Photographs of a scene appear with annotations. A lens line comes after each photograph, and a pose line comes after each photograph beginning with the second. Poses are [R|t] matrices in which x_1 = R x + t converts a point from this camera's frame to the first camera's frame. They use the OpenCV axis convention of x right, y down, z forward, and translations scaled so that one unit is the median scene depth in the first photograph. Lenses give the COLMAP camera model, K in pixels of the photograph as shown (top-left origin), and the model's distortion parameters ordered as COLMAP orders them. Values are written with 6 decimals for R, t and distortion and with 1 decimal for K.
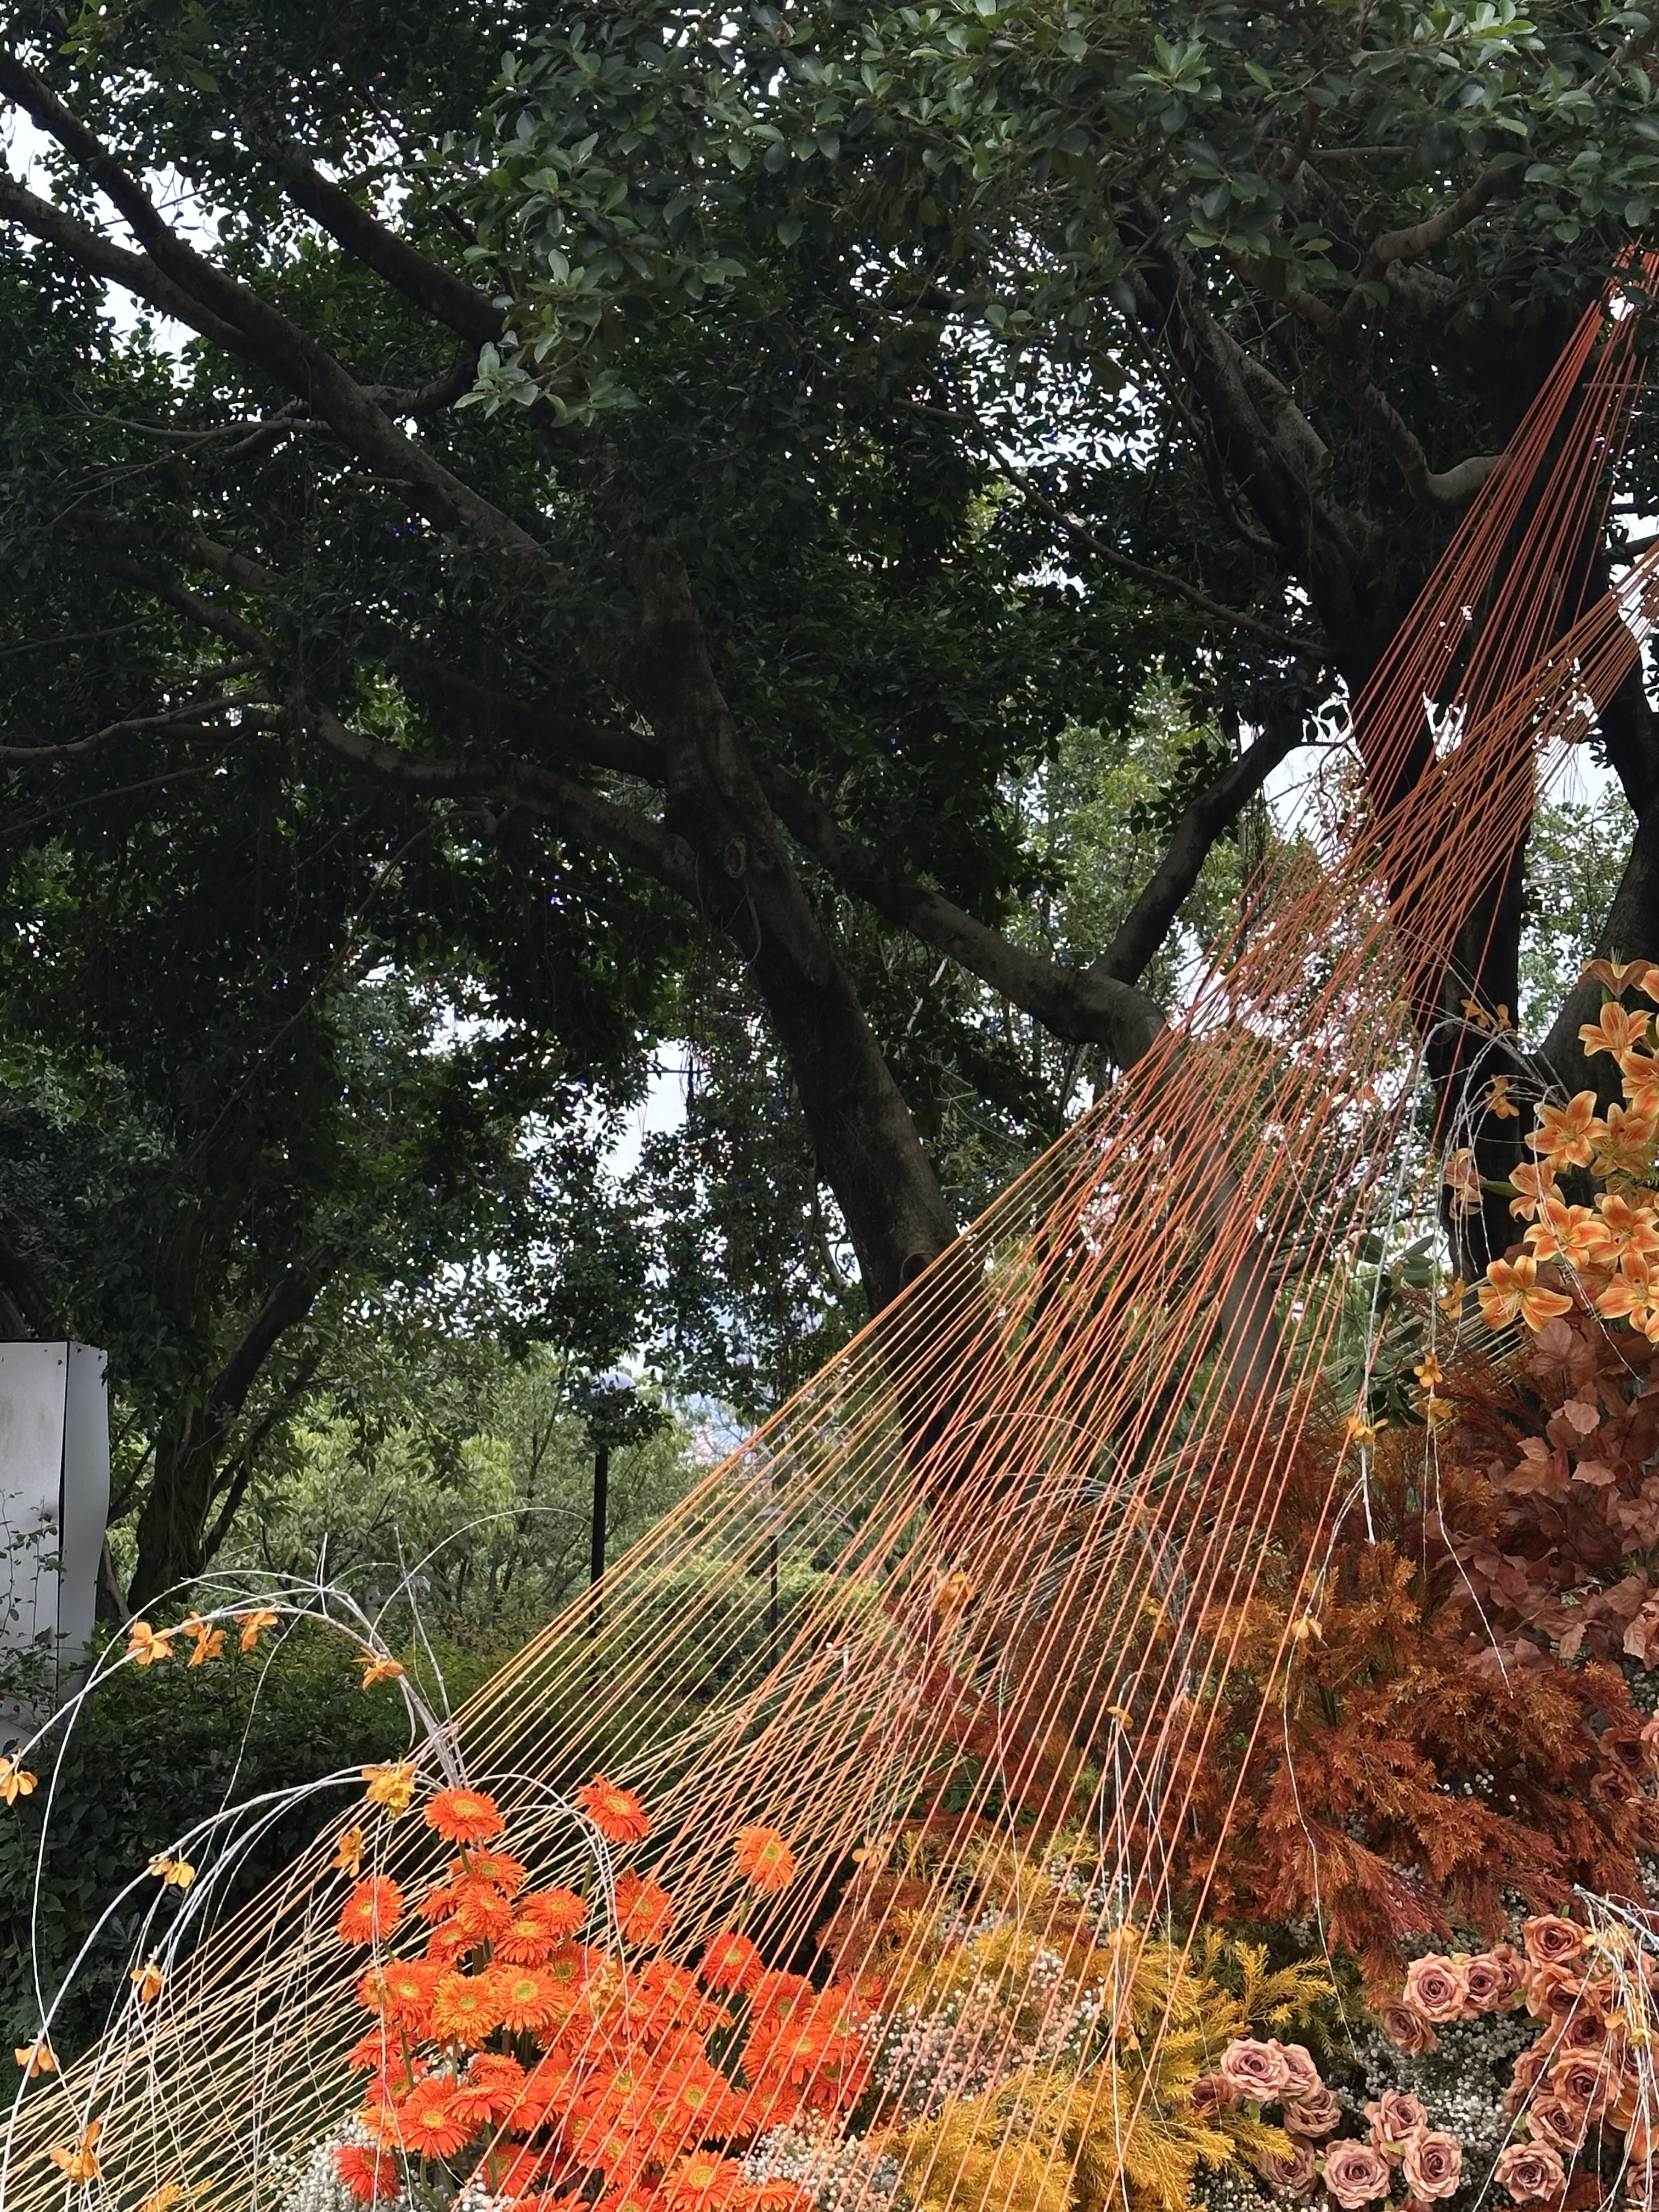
lens RADIAL K [[3839.9, 0, 813.0], [0, 3839.9, 1126.4], [0, 0, 1]] dist [0.186907, 0.000000]
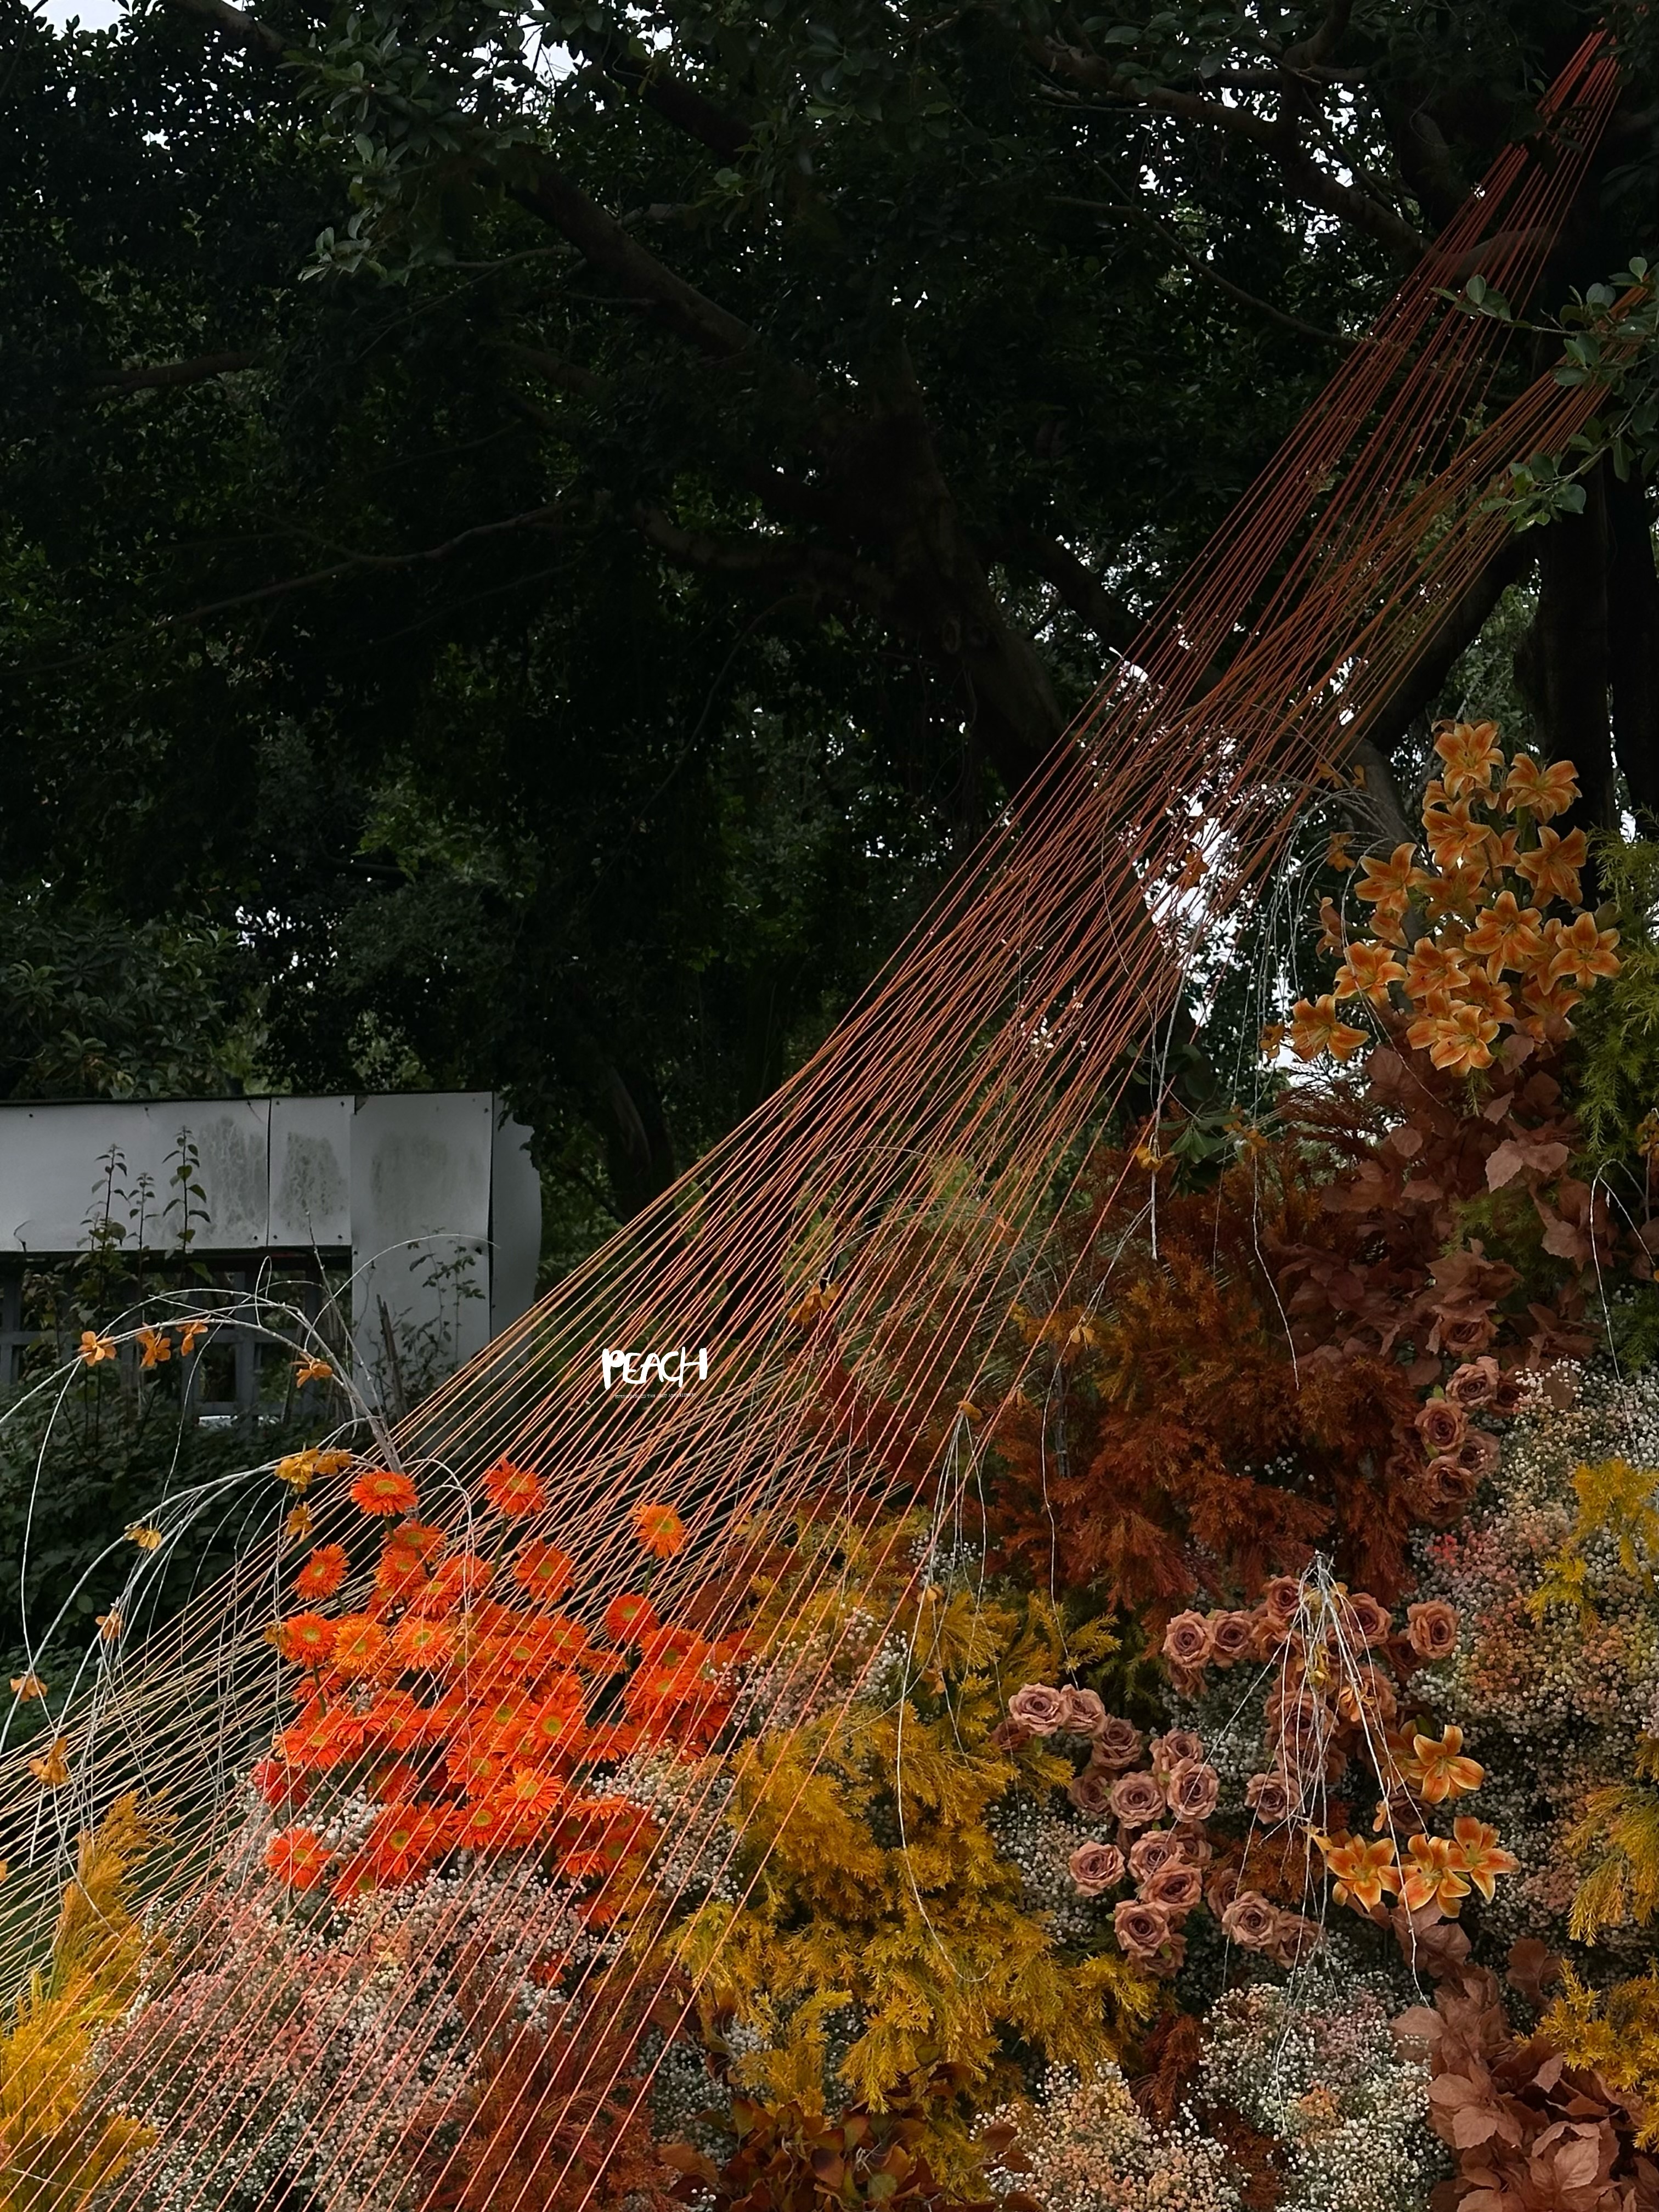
lens RADIAL K [[3760.7, 0, 850.2], [0, 3760.7, 1119.0], [0, 0, 1]] dist [0.194896, 0.000000]
pose [[0.981245, -0.017288, -0.191989, 0.273813], [0.029814, 0.997596, 0.062551, -0.002987], [0.190446, -0.067101, 0.979402, -0.091503]]
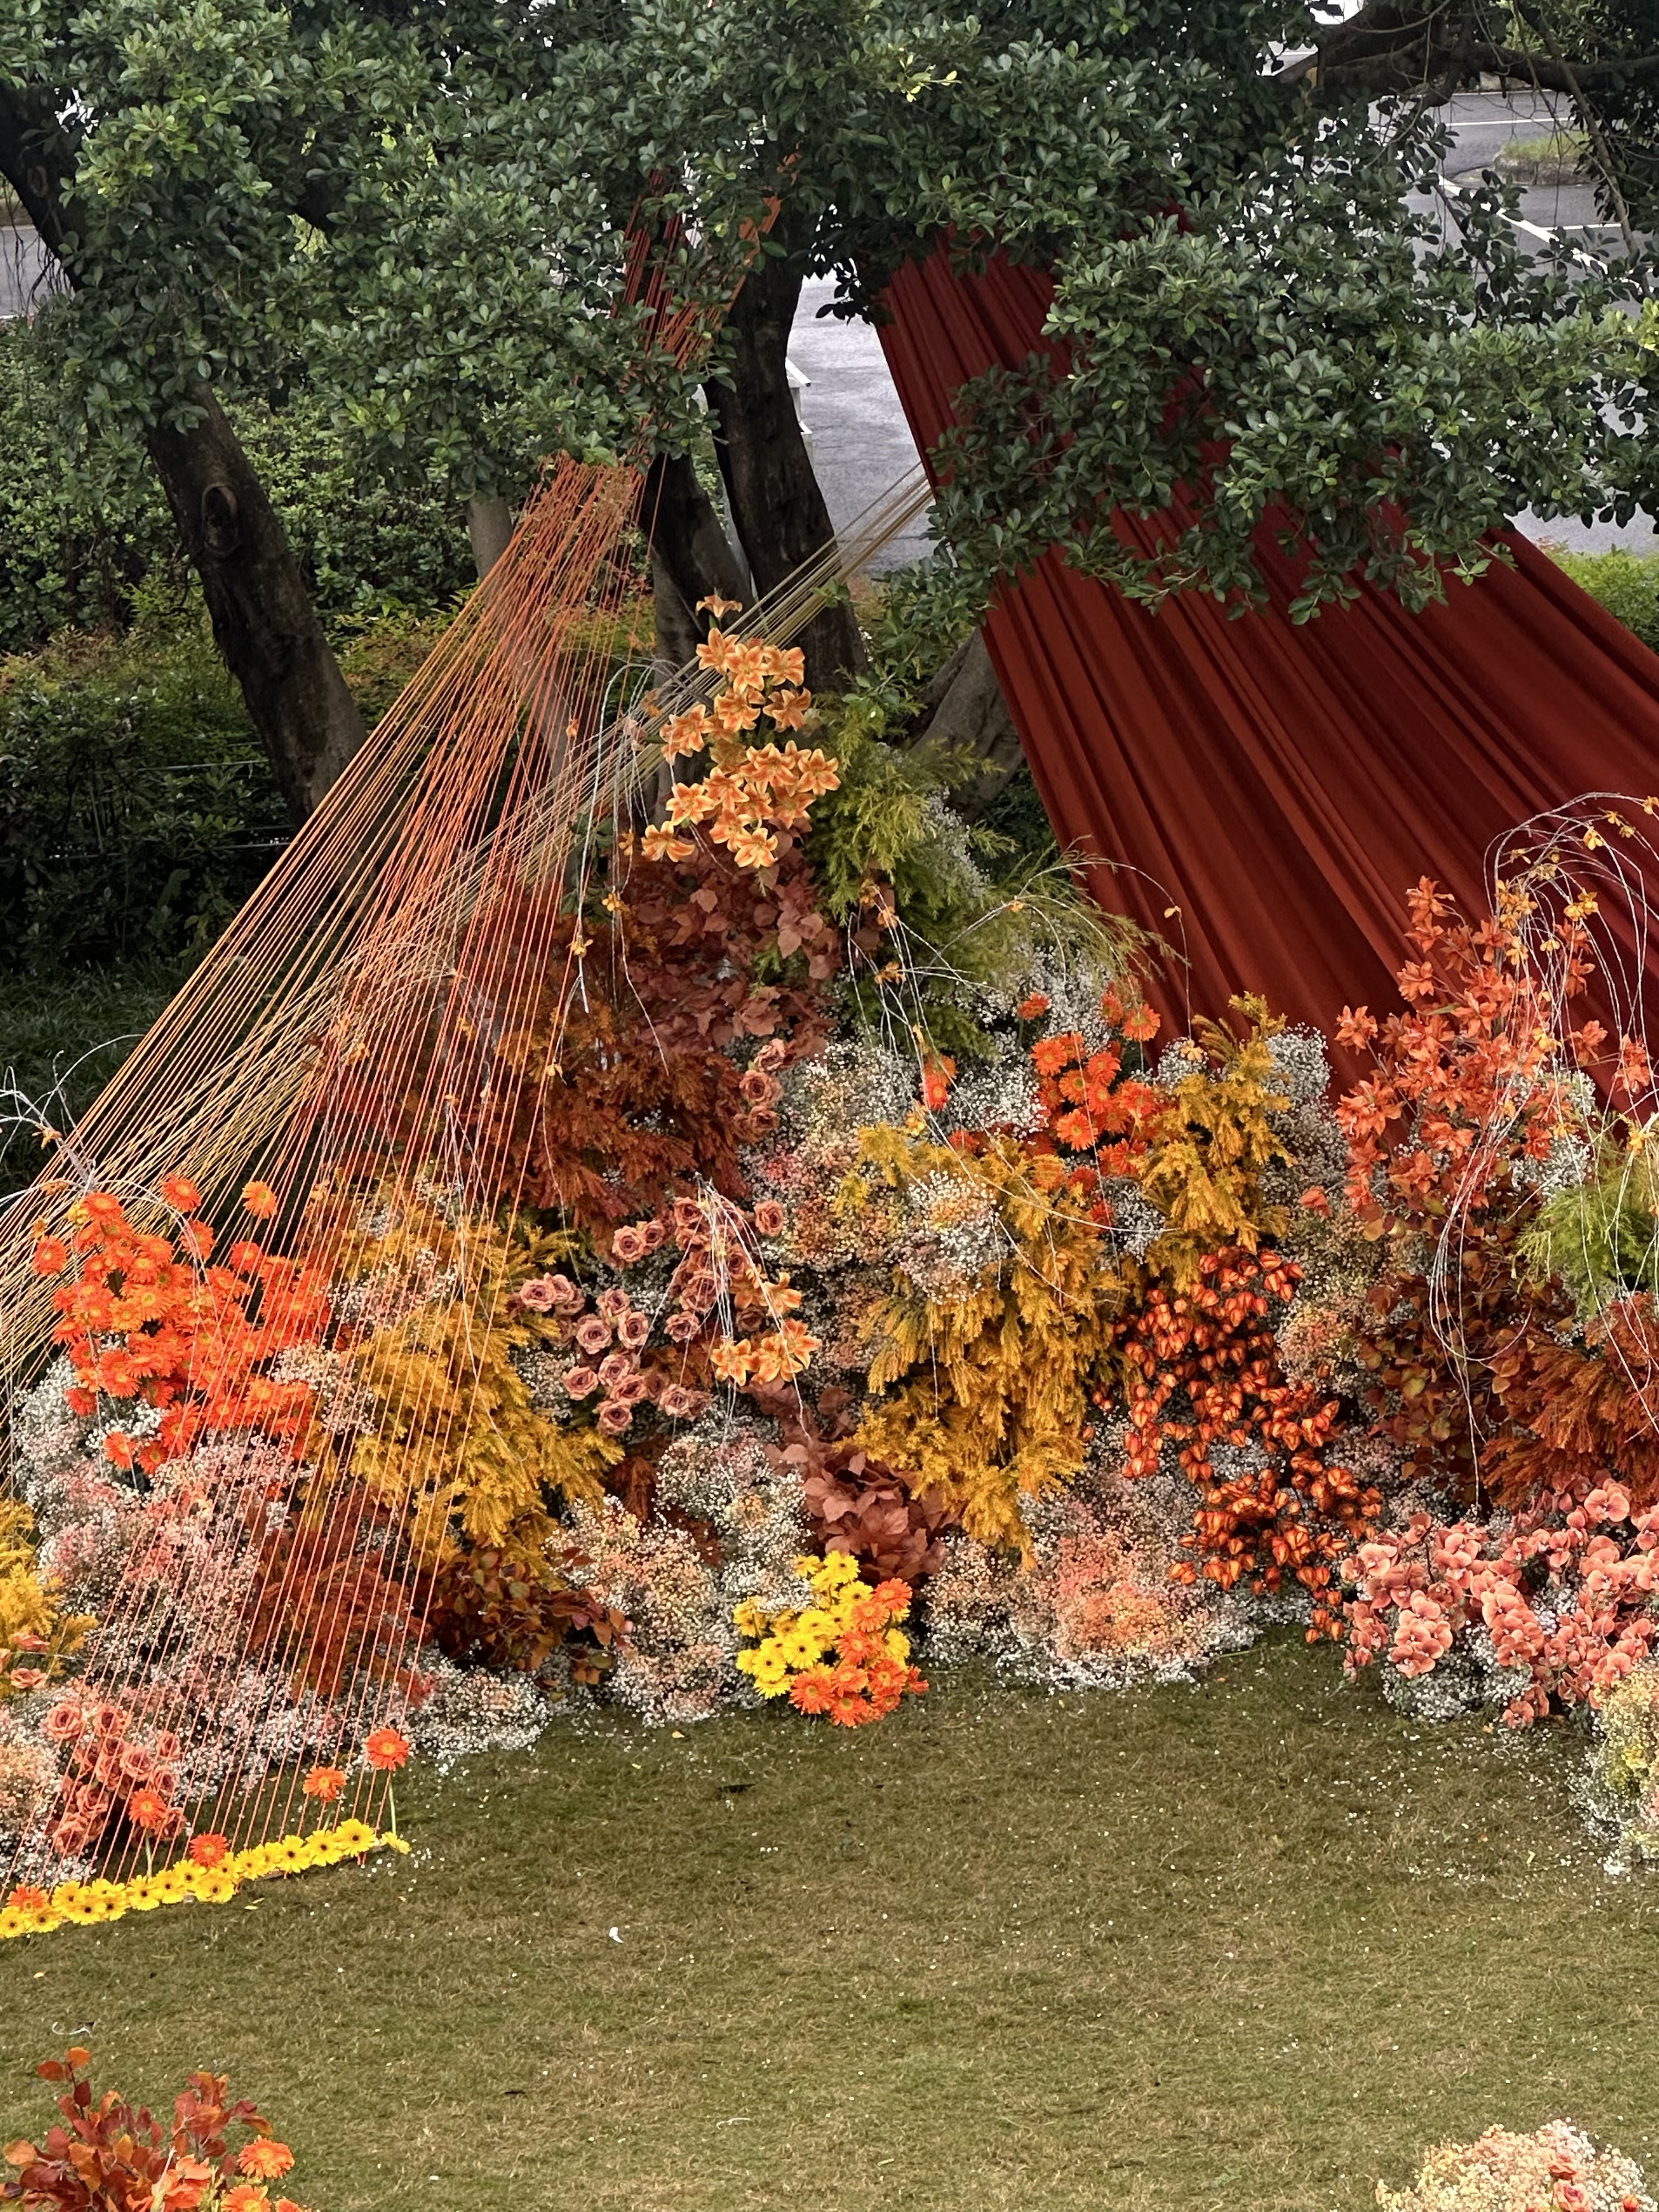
lens RADIAL K [[7899.4, 0, 830.1], [0, 7899.4, 1106.3], [0, 0, 1]] dist [-0.320741, 0.000000]
pose [[0.984328, -0.099708, 0.145456, -0.288675], [0.041790, 0.933208, 0.356899, -1.179523], [-0.171327, -0.345227, 0.922749, -2.471599]]
